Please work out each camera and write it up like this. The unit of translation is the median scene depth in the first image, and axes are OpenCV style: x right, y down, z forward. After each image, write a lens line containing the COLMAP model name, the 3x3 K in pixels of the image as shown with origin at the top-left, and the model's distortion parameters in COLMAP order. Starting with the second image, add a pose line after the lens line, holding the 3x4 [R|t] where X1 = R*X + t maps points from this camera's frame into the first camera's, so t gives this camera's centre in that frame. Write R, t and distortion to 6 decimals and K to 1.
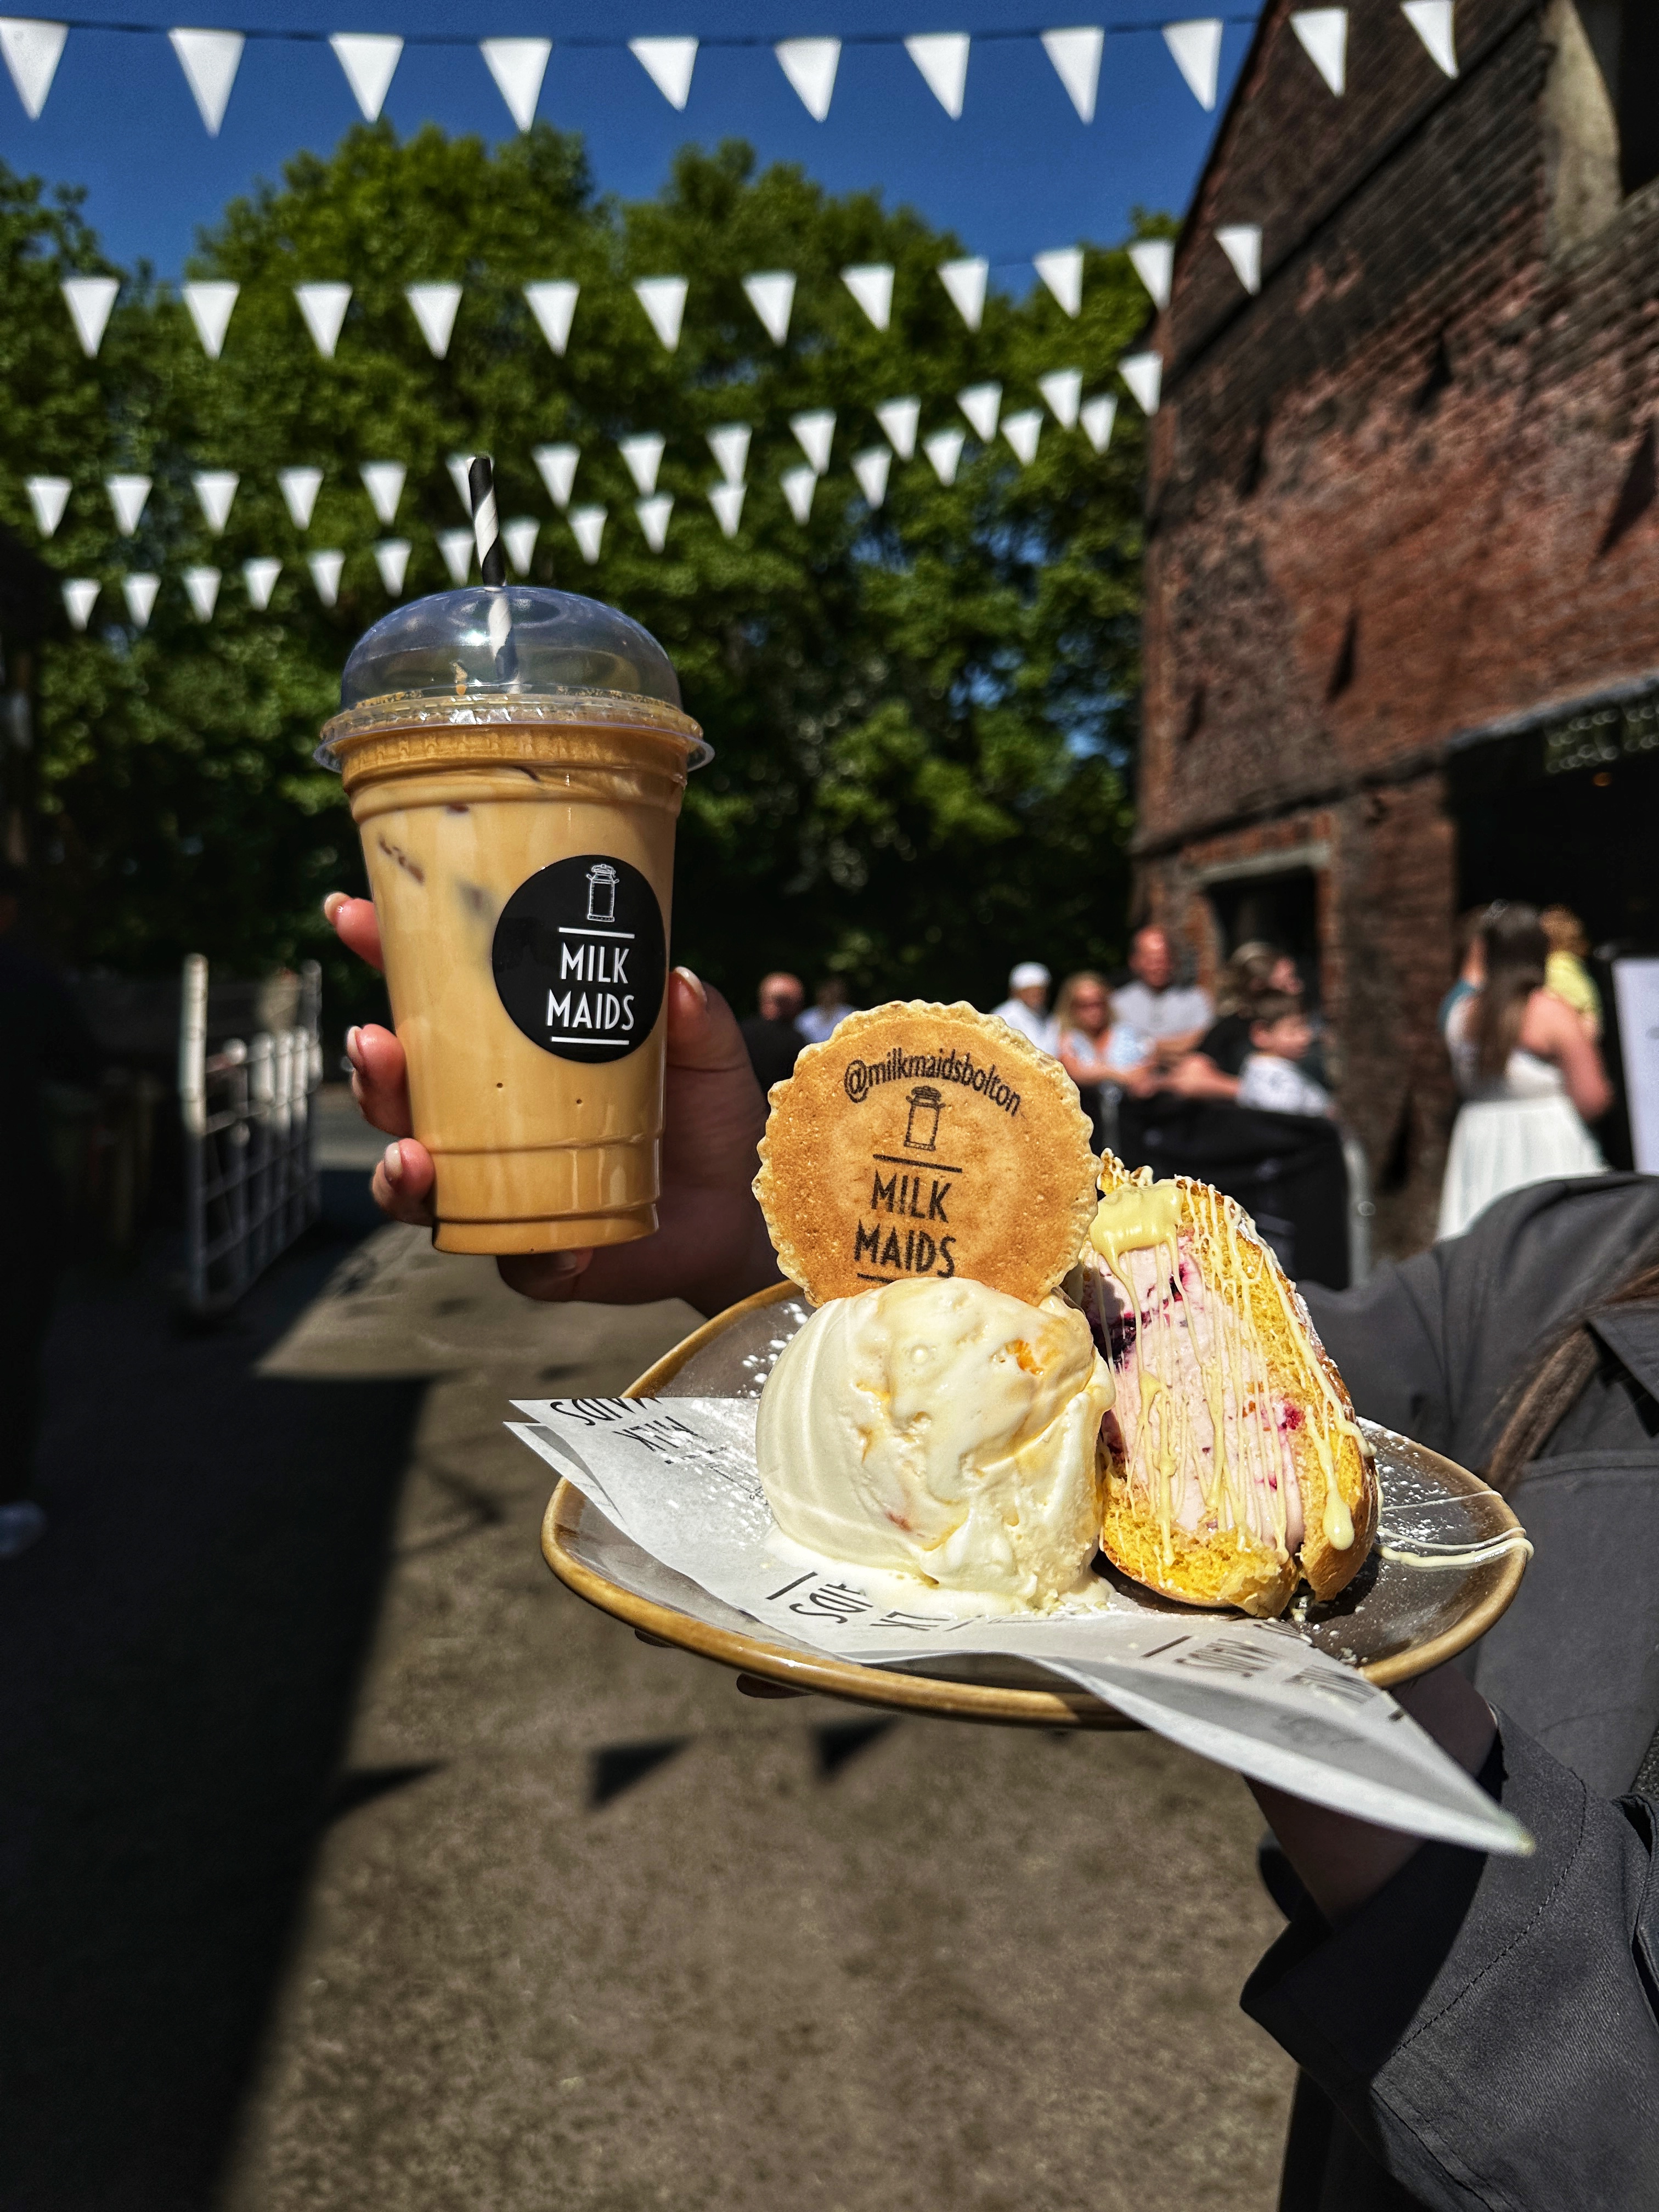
lens RADIAL K [[1668.3, 0, 830.4], [0, 1668.3, 1145.4], [0, 0, 1]] dist [0.003586, -0.032902]
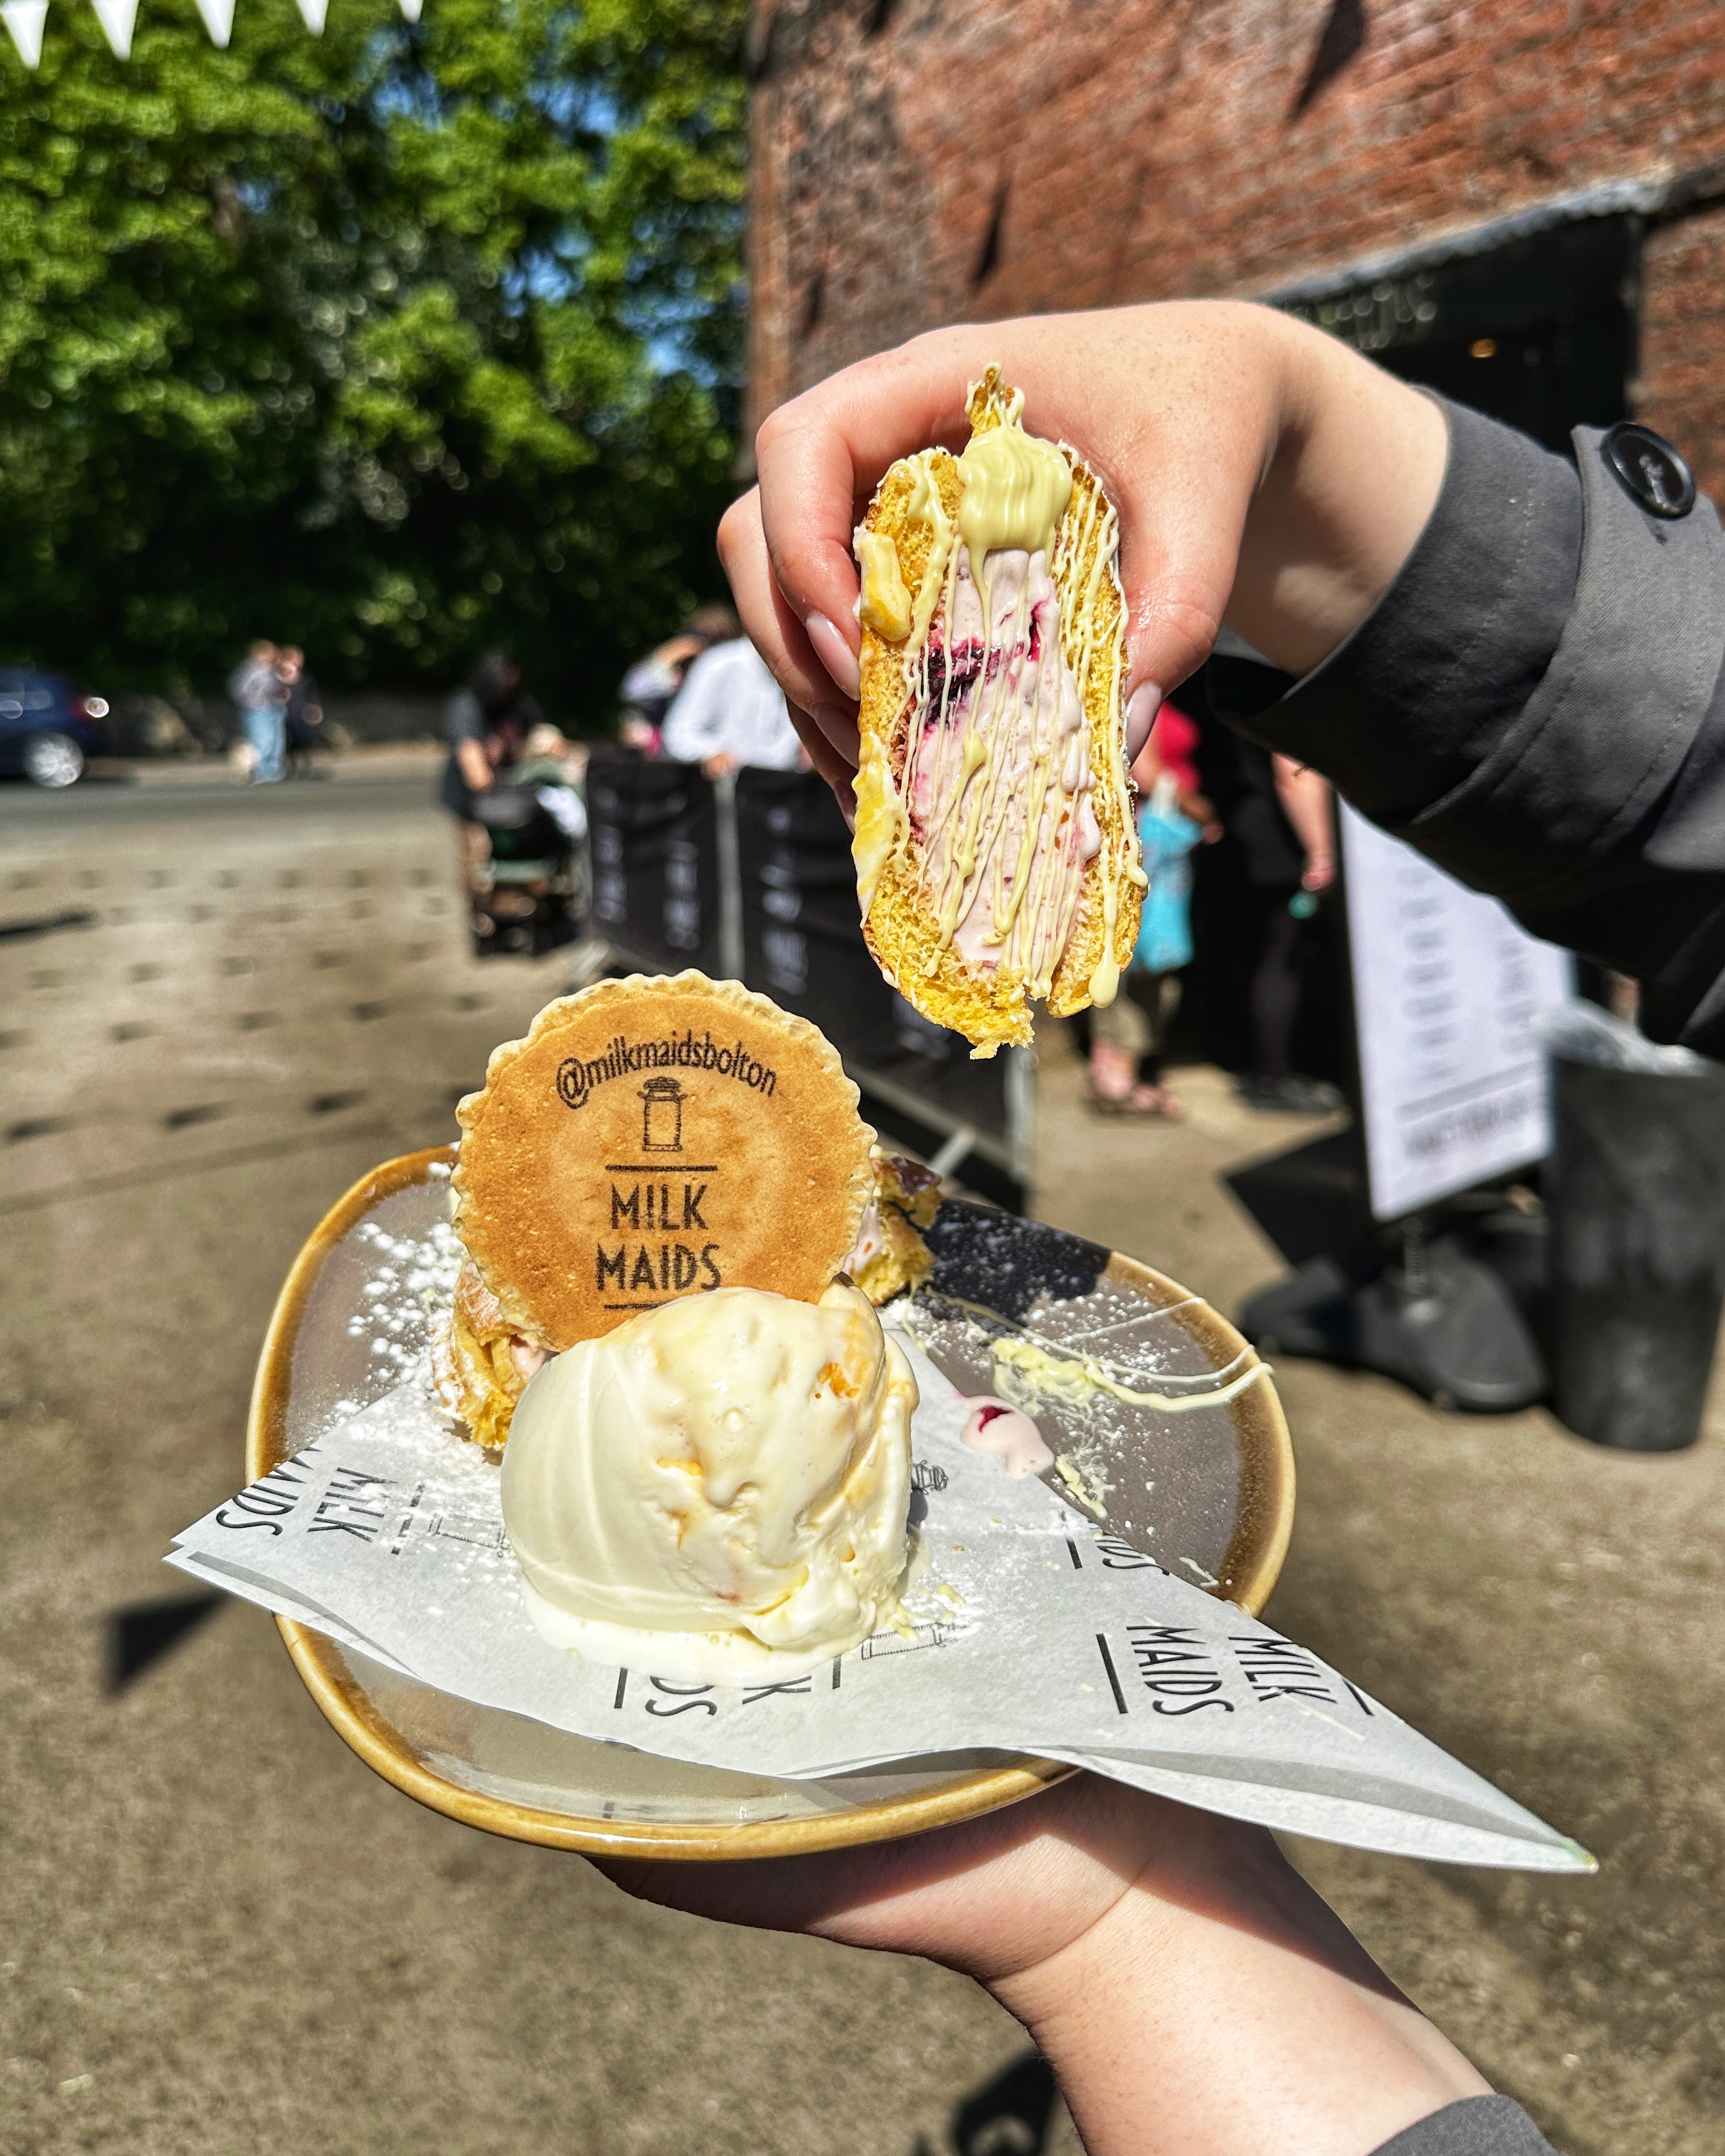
lens RADIAL K [[1848.9, 0, 864.2], [0, 1848.9, 1003.6], [0, 0, 1]] dist [-0.013841, -0.016521]
pose [[0.965533, -0.032920, 0.258191, -0.006607], [0.010157, 0.995979, 0.089007, 0.007743], [-0.260083, -0.083317, 0.961985, 0.102319]]
